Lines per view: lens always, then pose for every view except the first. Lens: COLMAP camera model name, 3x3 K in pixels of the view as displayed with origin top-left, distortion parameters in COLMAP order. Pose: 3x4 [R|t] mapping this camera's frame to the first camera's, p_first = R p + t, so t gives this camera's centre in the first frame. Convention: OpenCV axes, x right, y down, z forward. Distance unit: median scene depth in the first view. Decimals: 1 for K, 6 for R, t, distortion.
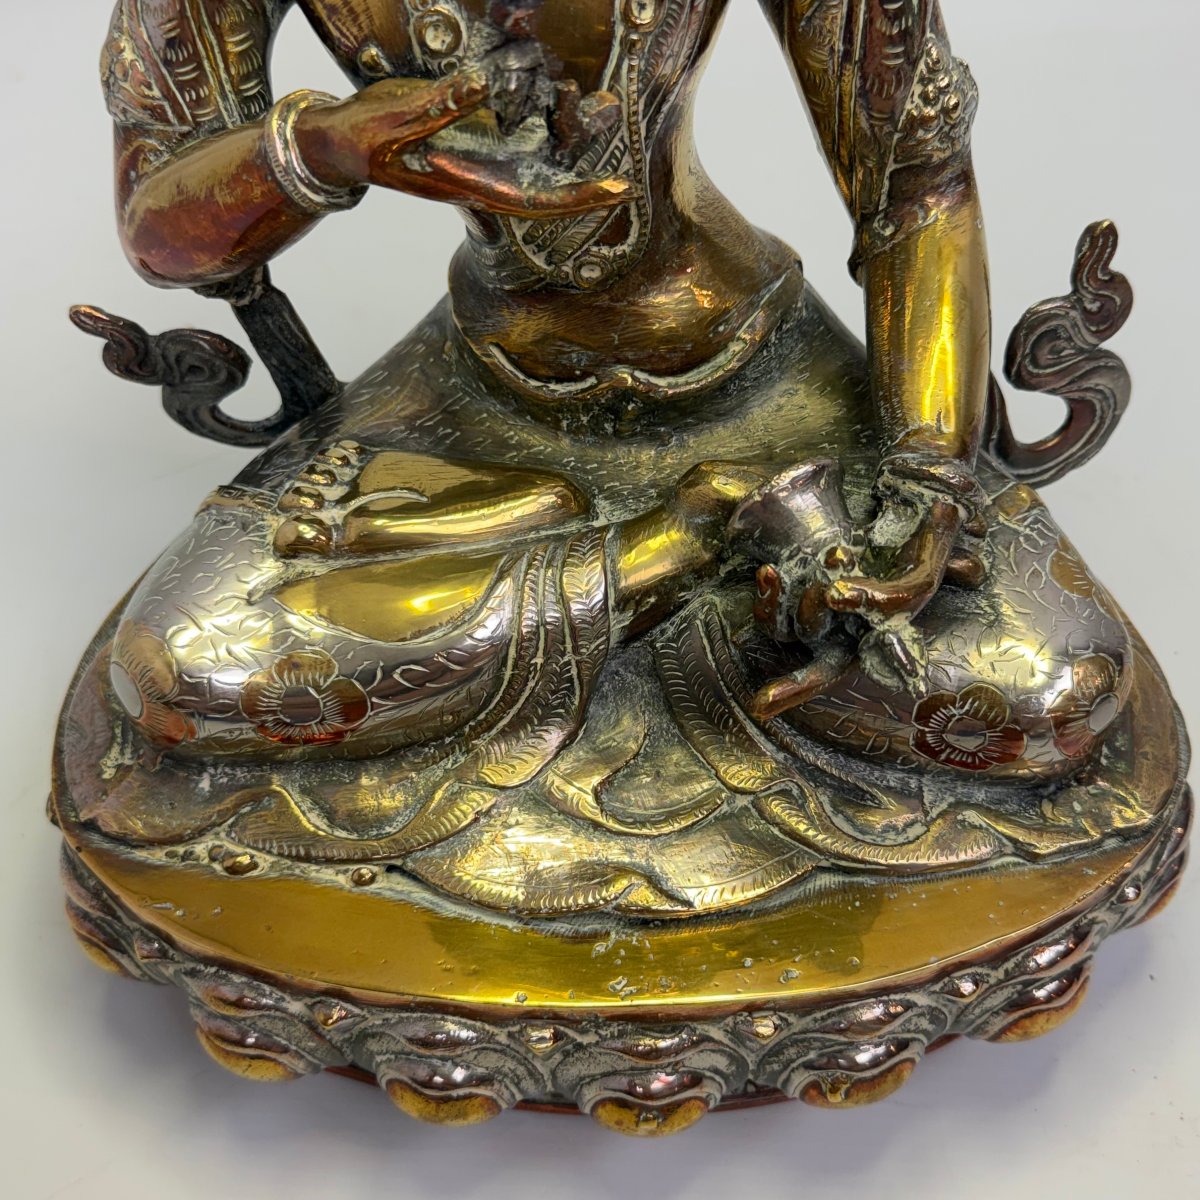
lens RADIAL K [[1473.1, 0, 600.0], [0, 1473.1, 600.0], [0, 0, 1]] dist [0.190319, -0.545844]
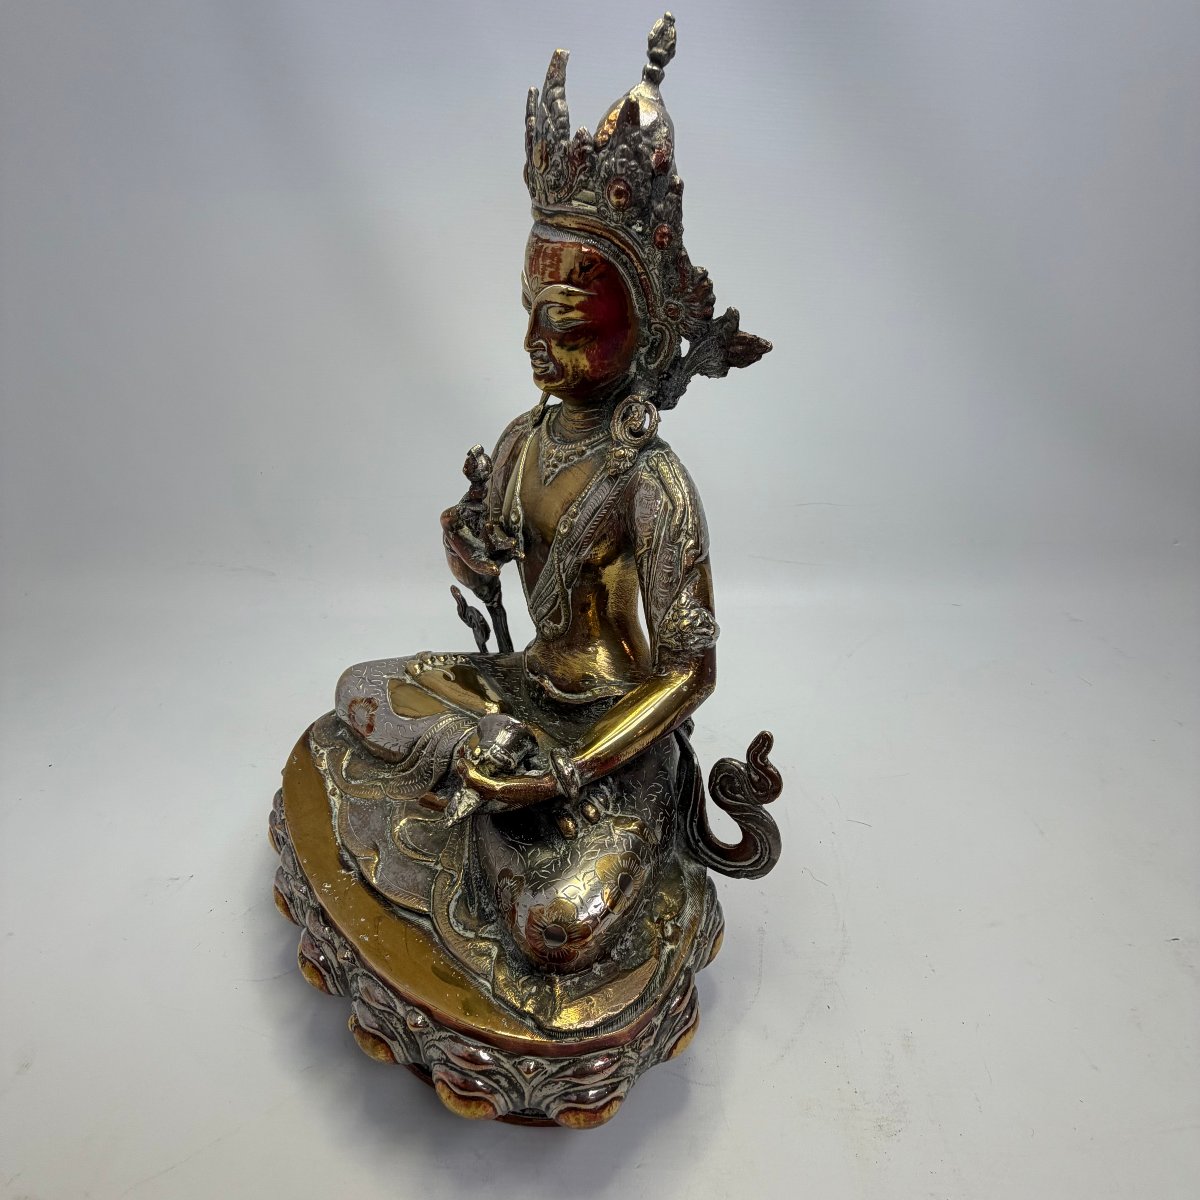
lens RADIAL K [[638.4, 0, 598.2], [0, 638.4, 593.6], [0, 0, 1]] dist [0.002030, -0.000345]
pose [[0.665447, 0.340445, -0.664287, 0.716288], [-0.599705, 0.773723, -0.204222, -0.109504], [0.444448, 0.534275, 0.719038, 0.276014]]
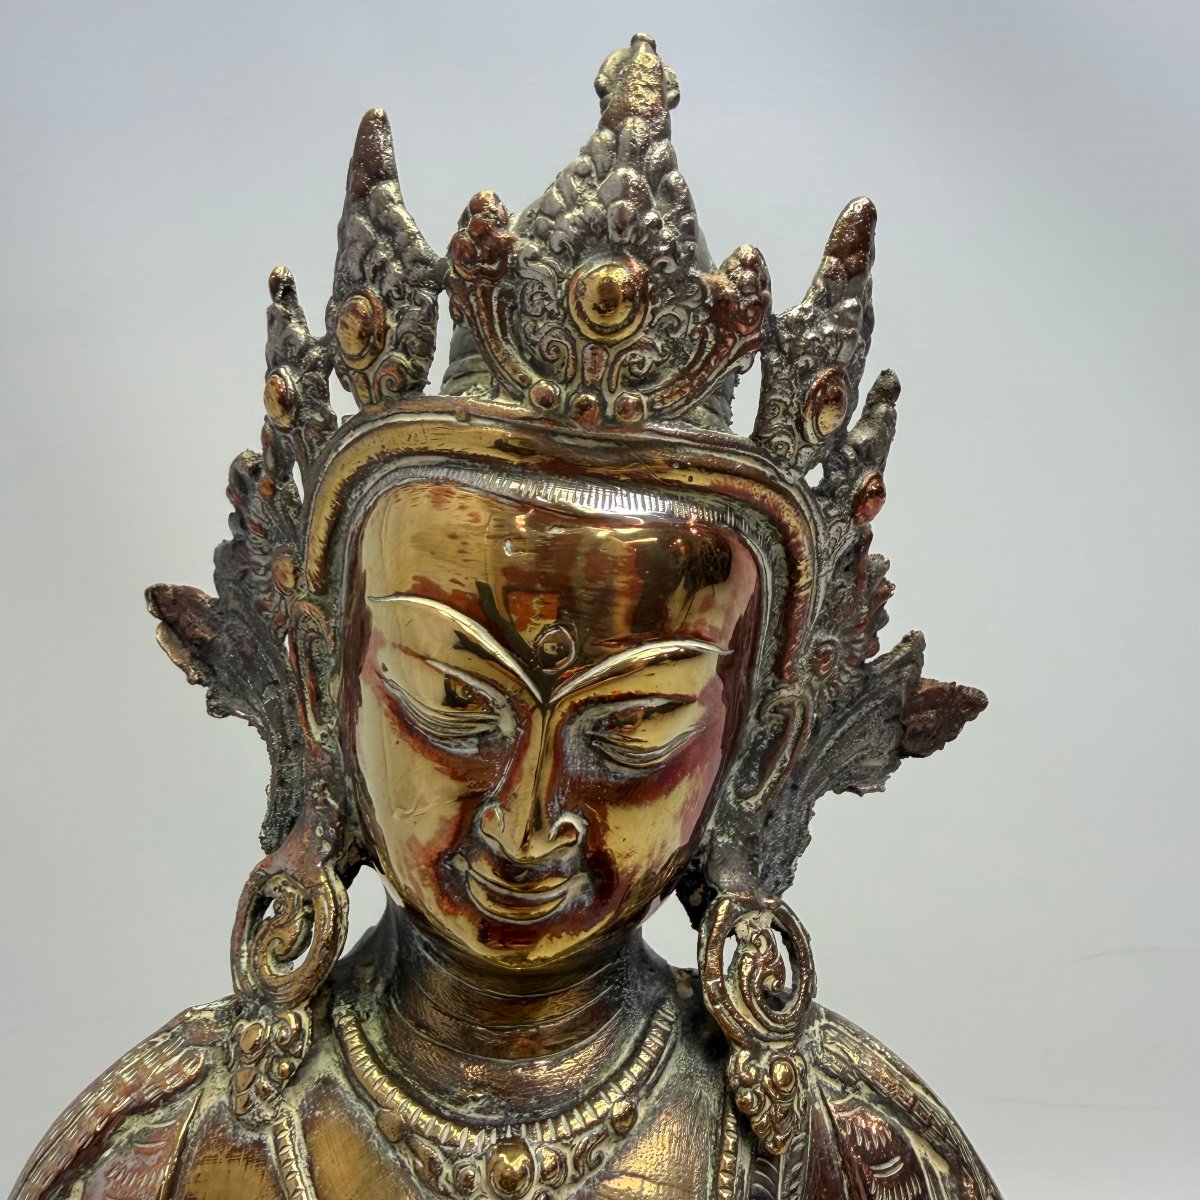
lens RADIAL K [[1254.9, 0, 592.4], [0, 1254.9, 520.0], [0, 0, 1]] dist [0.001248, 0.018904]
pose [[0.993909, -0.023361, 0.107702, -0.068716], [0.096957, 0.649947, -0.753770, -0.201382], [-0.052391, 0.759620, 0.648253, 0.263102]]
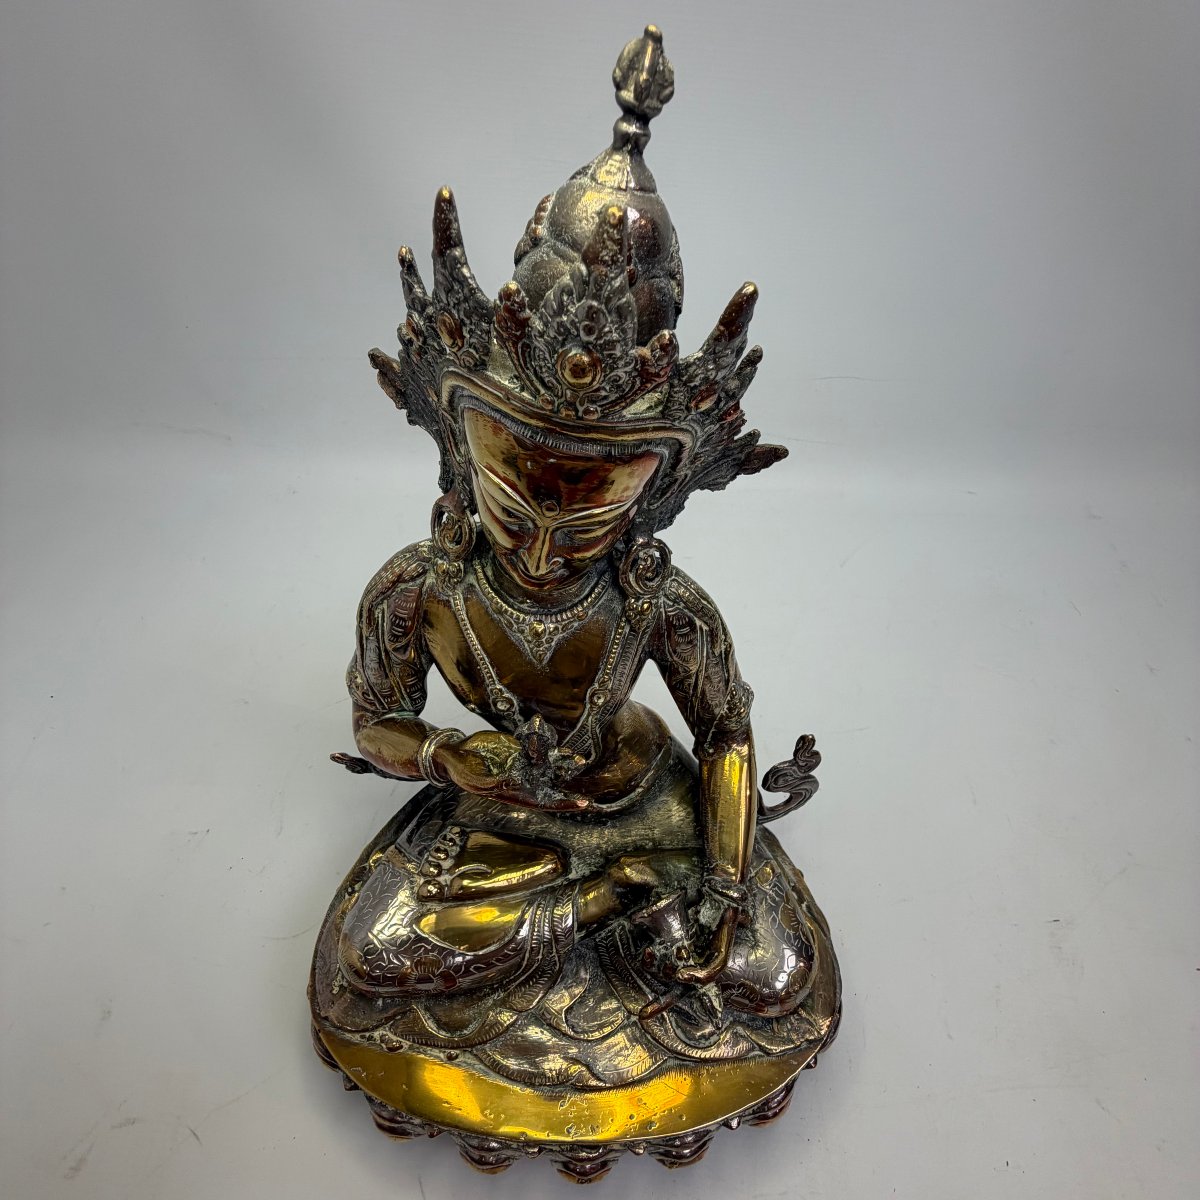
lens RADIAL K [[638.4, 0, 598.2], [0, 638.4, 593.6], [0, 0, 1]] dist [0.002030, -0.000345]
pose [[0.998960, 0.041123, 0.019667, 0.002526], [-0.040571, 0.998792, -0.027706, -0.456604], [-0.020783, 0.026879, 0.999423, 0.074992]]
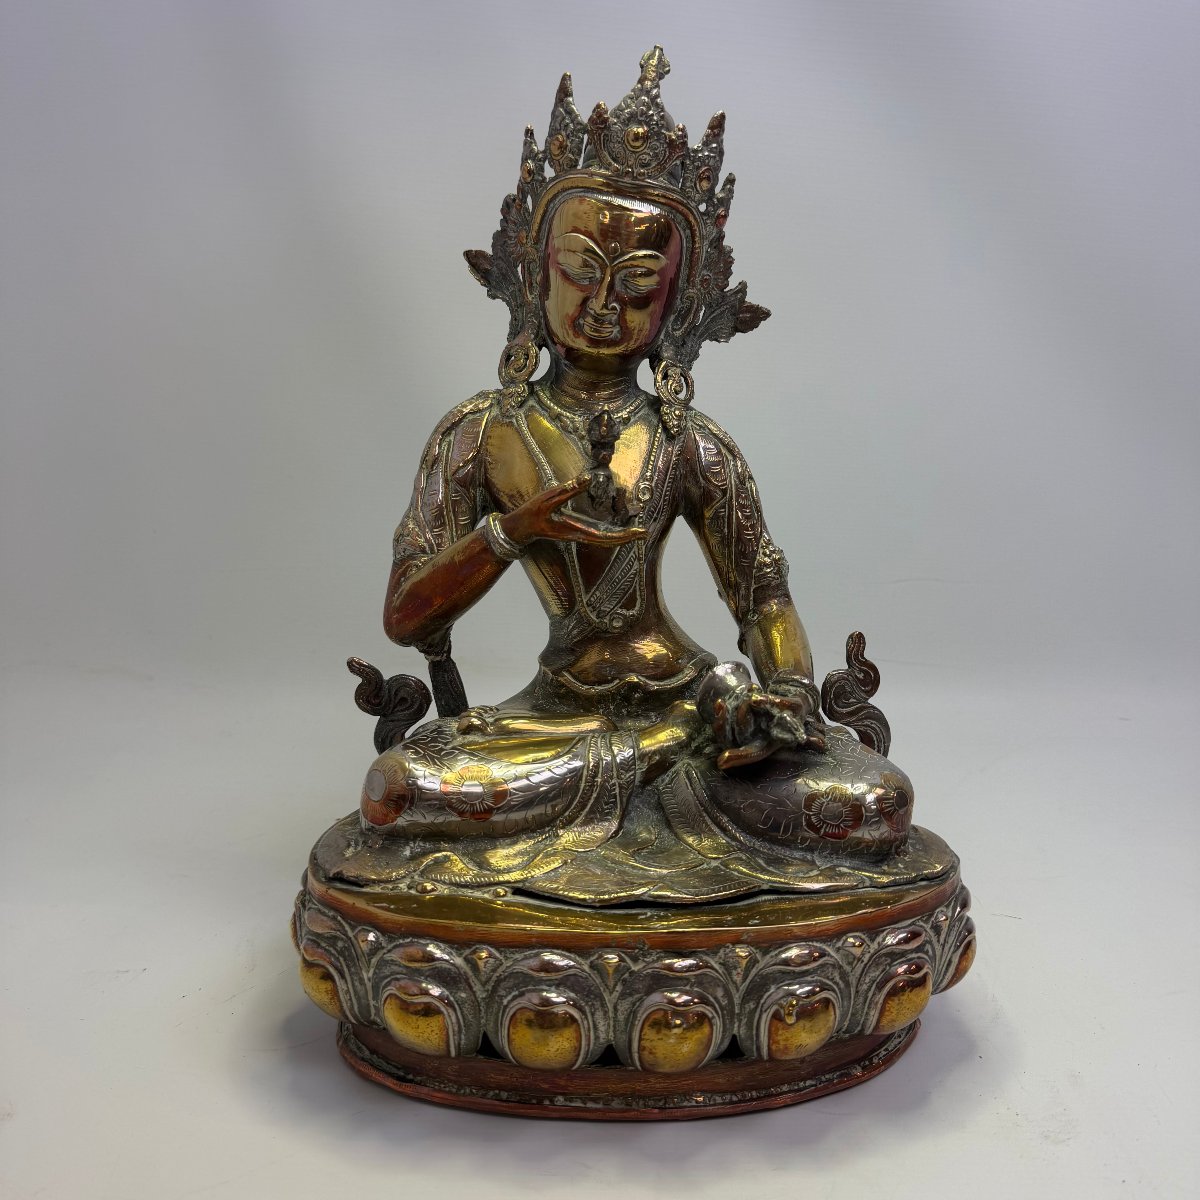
lens RADIAL K [[1126.4, 0, 603.1], [0, 1126.4, 604.4], [0, 0, 1]] dist [0.232027, -0.625047]
pose [[0.996700, 0.023668, 0.077652, -0.152373], [0.032536, 0.759900, -0.649225, 0.798541], [-0.074373, 0.649609, 0.756622, -0.216645]]
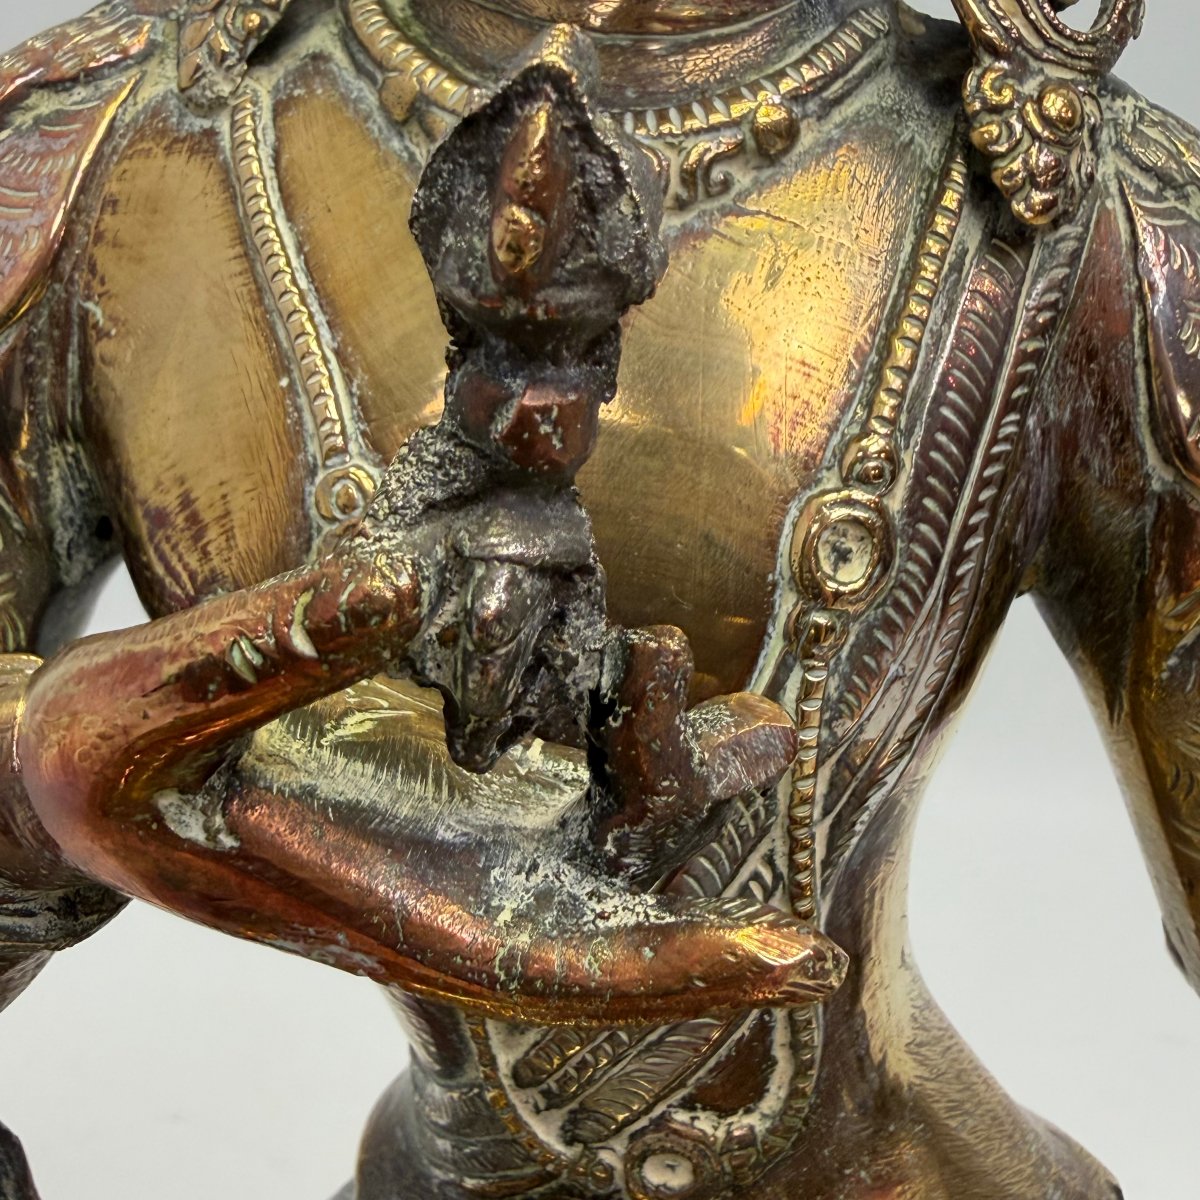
lens RADIAL K [[1473.6, 0, 599.2], [0, 1473.6, 493.0], [0, 0, 1]] dist [-0.004992, 0.005543]
pose [[0.994085, 0.080305, -0.073113, -0.010487], [-0.107695, 0.815760, -0.568276, -0.142062], [0.014007, 0.572789, 0.819583, 0.562740]]
